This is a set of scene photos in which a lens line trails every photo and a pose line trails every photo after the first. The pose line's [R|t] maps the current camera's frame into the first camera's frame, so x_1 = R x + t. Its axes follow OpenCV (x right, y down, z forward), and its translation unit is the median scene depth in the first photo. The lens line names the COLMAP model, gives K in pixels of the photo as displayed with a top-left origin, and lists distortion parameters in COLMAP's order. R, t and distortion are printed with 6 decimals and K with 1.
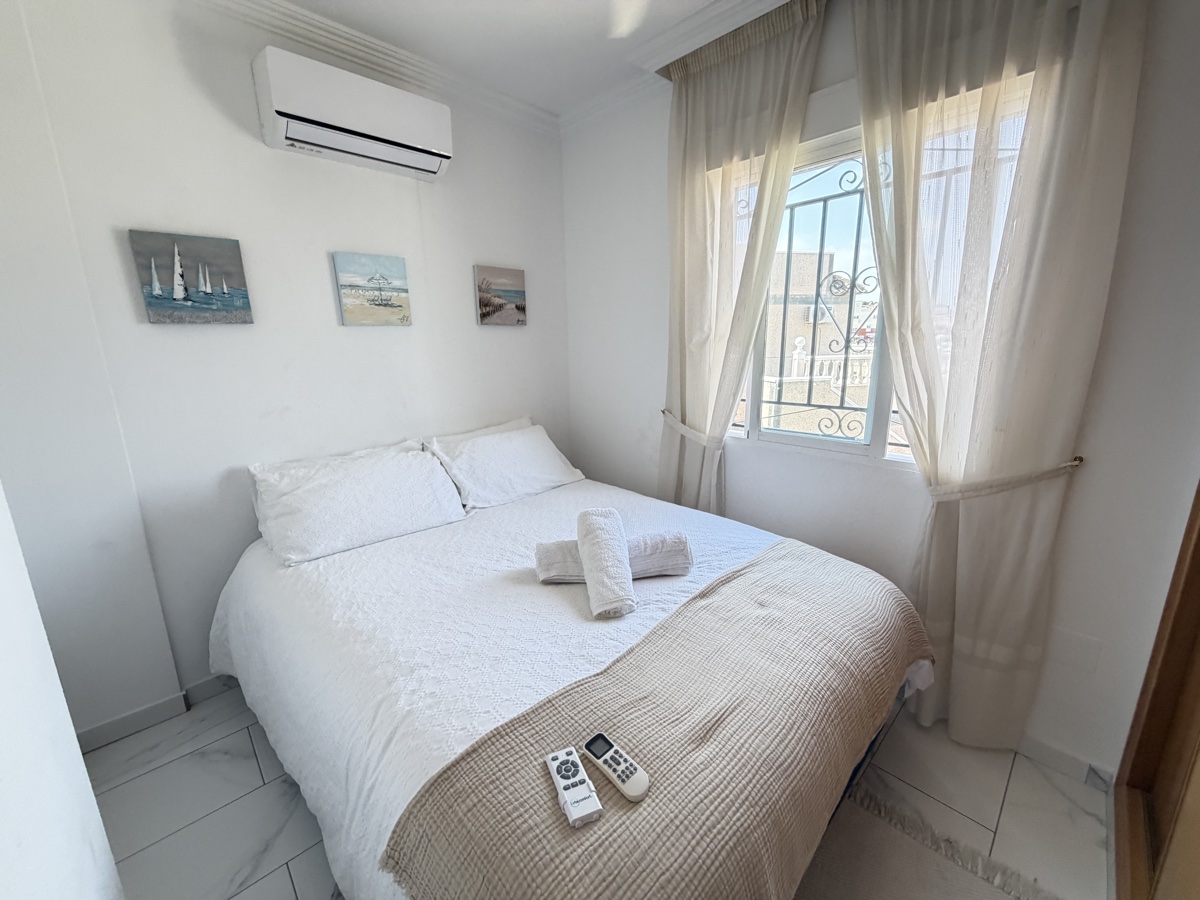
lens RADIAL K [[476.9, 0, 597.7], [0, 476.9, 451.0], [0, 0, 1]] dist [-0.000606, 0.000069]
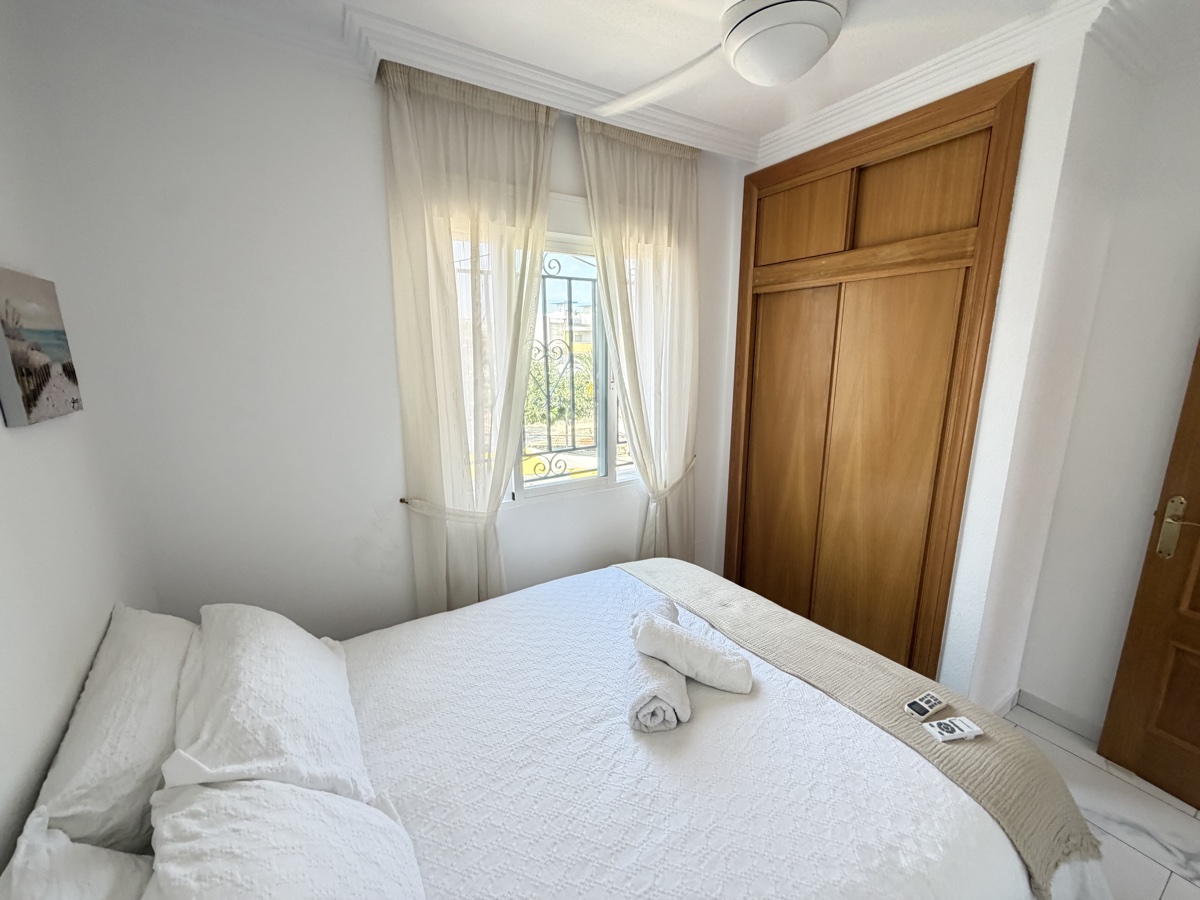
lens RADIAL K [[476.9, 0, 597.7], [0, 476.9, 451.0], [0, 0, 1]] dist [-0.000606, 0.000069]
pose [[0.217094, -0.194651, 0.956547, -0.655254], [0.221052, 0.964264, 0.146052, -0.261436], [-0.950792, 0.179740, 0.252364, 0.636318]]
